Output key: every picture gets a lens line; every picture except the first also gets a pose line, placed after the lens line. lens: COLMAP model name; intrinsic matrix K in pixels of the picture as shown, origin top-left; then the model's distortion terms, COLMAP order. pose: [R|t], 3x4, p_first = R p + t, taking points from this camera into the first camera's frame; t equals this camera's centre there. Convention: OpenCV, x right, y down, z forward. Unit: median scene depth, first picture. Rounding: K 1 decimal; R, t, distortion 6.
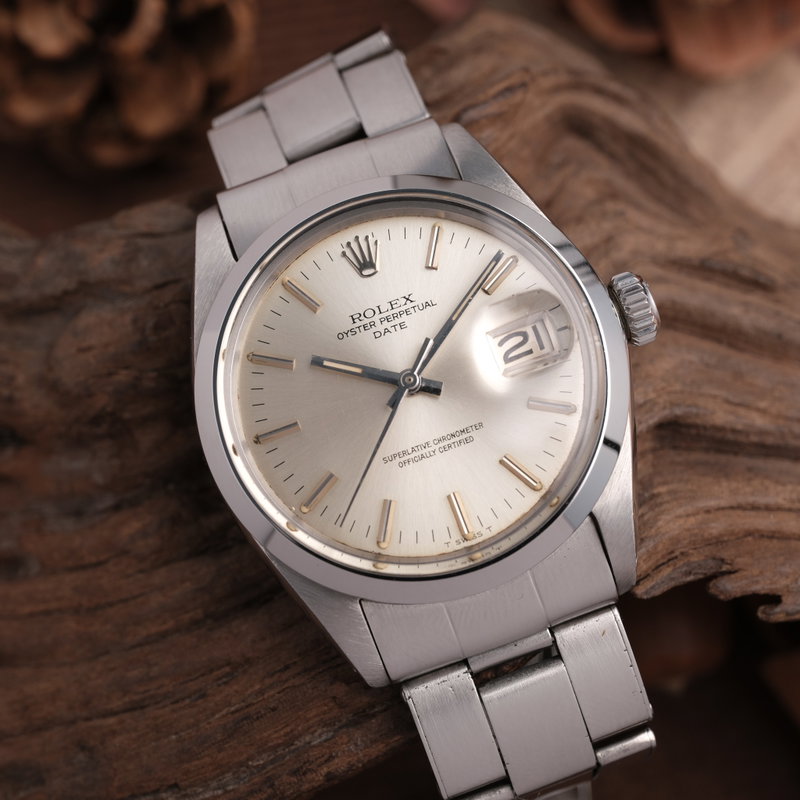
lens RADIAL K [[1438.2, 0, 407.1], [0, 1438.2, 397.3], [0, 0, 1]] dist [0.052424, 0.000000]
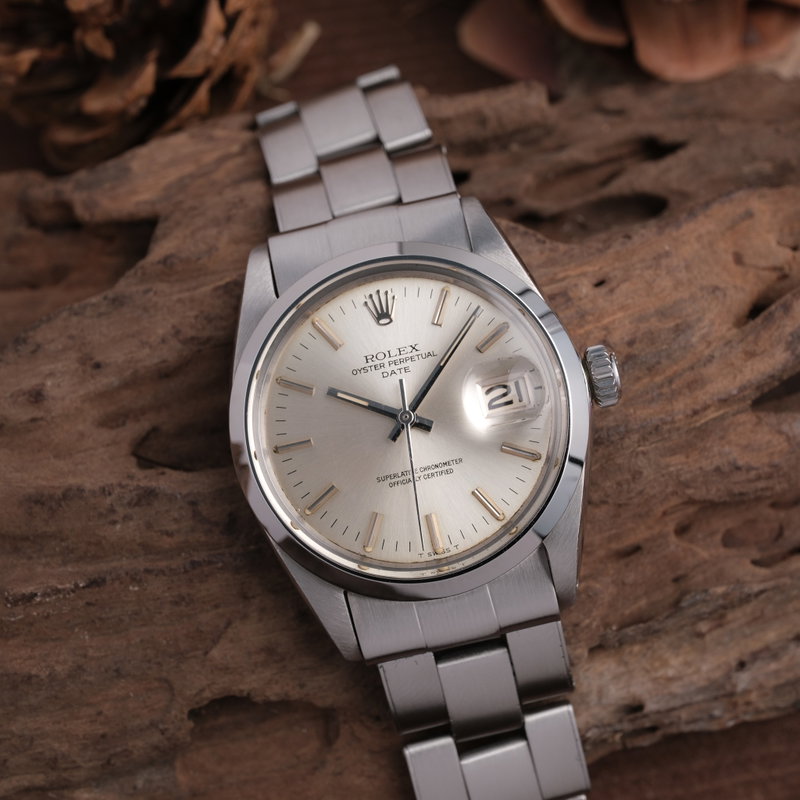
lens RADIAL K [[1438.2, 0, 402.4], [0, 1438.2, 396.2], [0, 0, 1]] dist [0.052424, 0.000000]
pose [[0.992120, 0.120462, -0.034459, 0.037522], [-0.119139, 0.992144, 0.038167, -0.073714], [0.038786, -0.033761, 0.998677, -0.203648]]
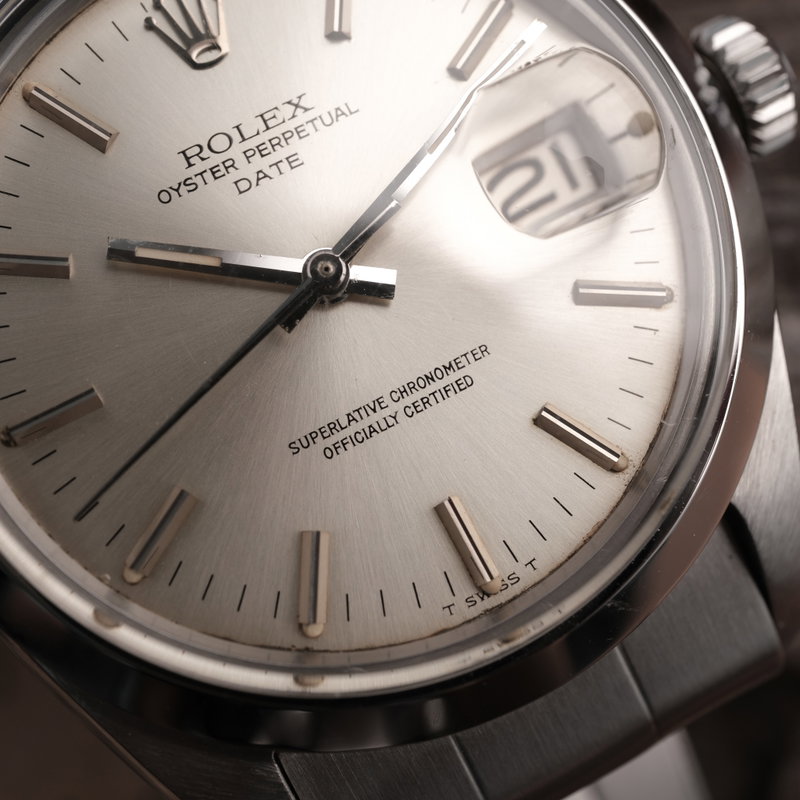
lens RADIAL K [[1438.2, 0, 404.2], [0, 1438.2, 404.4], [0, 0, 1]] dist [0.052424, 0.000000]
pose [[0.985012, -0.117917, 0.125882, -0.036692], [0.114846, 0.992887, 0.031404, 0.019027], [-0.128689, -0.016476, 0.991548, 0.525954]]
